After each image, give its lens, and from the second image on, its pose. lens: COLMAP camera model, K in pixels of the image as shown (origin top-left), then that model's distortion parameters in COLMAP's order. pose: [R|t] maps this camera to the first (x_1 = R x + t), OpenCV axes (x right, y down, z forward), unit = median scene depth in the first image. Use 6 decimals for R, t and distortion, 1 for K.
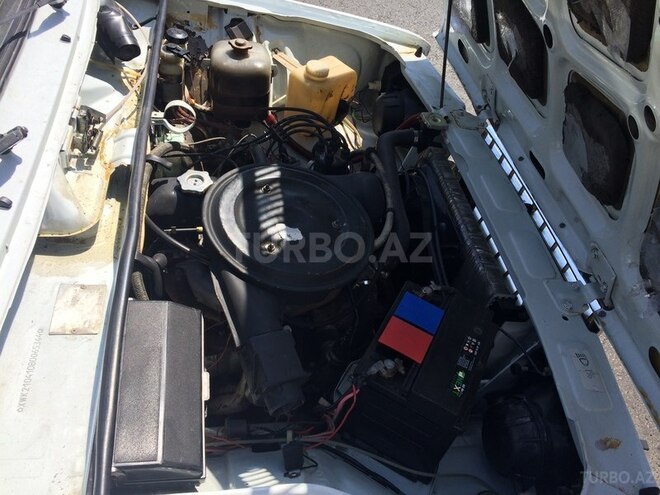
lens RADIAL K [[572.0, 0, 330.0], [0, 572.0, 247.5], [0, 0, 1]] dist [0.051758, -0.011675]
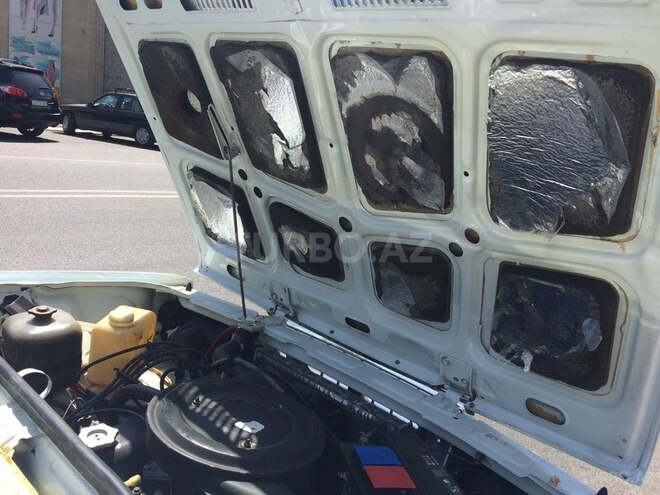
lens RADIAL K [[572.0, 0, 330.0], [0, 572.0, 247.5], [0, 0, 1]] dist [0.051758, -0.011675]
pose [[0.776590, -0.192670, 0.599822, -0.334084], [0.437912, 0.849560, -0.294076, 0.042573], [-0.452925, 0.491046, 0.744132, 0.032799]]
